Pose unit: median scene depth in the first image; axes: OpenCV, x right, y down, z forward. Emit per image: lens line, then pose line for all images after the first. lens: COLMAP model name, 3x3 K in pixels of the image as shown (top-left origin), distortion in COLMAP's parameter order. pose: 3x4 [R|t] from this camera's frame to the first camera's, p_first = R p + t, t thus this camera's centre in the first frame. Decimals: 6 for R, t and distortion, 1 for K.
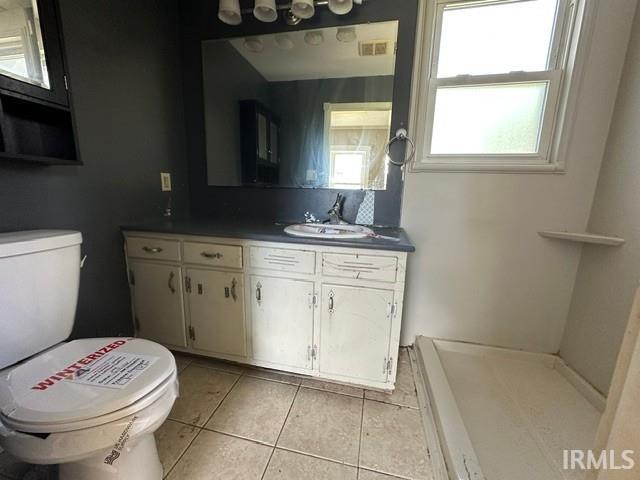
lens RADIAL K [[257.3, 0, 320.0], [0, 257.3, 240.0], [0, 0, 1]] dist [-0.001754, -0.000110]
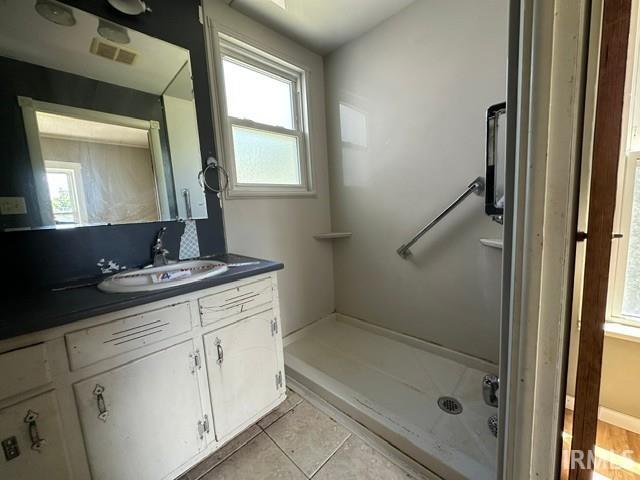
lens RADIAL K [[257.3, 0, 320.0], [0, 257.3, 240.0], [0, 0, 1]] dist [-0.001754, -0.000110]
pose [[0.524827, -0.162289, 0.835595, -0.378472], [0.226258, 0.972940, 0.046854, -0.073158], [-0.820587, 0.164470, 0.547345, 0.161497]]
